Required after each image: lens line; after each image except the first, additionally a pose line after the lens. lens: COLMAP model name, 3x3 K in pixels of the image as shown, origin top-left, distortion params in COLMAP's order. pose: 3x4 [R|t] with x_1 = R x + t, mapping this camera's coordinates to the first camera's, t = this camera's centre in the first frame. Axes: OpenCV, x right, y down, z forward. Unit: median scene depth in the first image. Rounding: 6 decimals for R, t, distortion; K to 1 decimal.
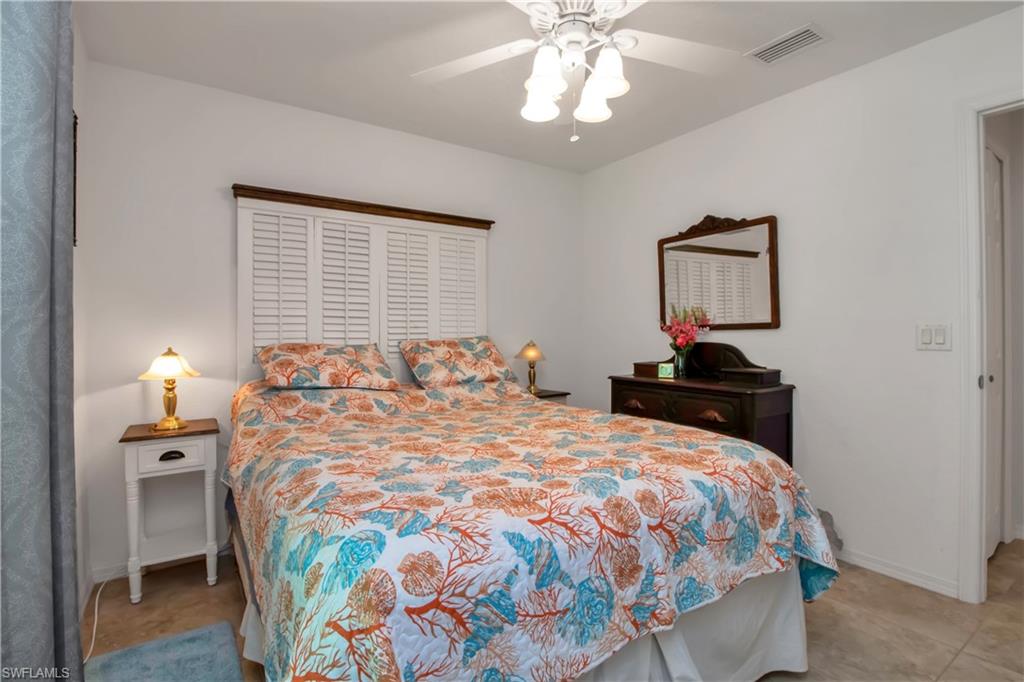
lens RADIAL K [[463.9, 0, 506.8], [0, 463.9, 341.7], [0, 0, 1]] dist [-0.004773, -0.000078]
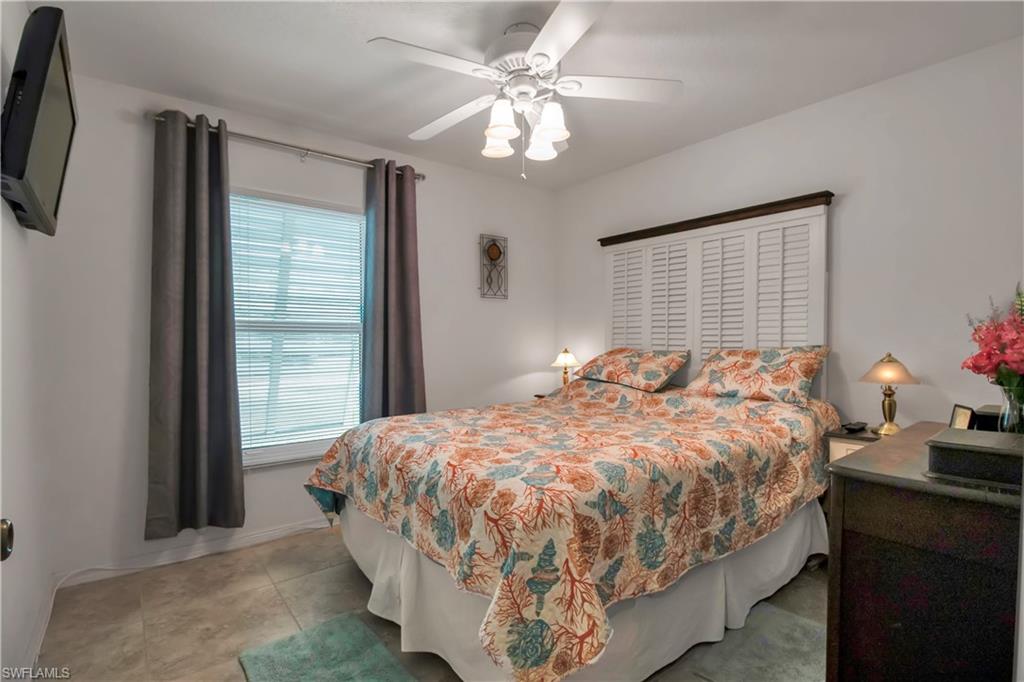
lens RADIAL K [[479.5, 0, 507.9], [0, 479.5, 336.3], [0, 0, 1]] dist [0.001862, -0.012450]
pose [[0.101288, 0.001447, -0.994856, 0.971019], [-0.018250, 0.999833, -0.000404, -0.025266], [0.994690, 0.018197, 0.101298, 0.591995]]
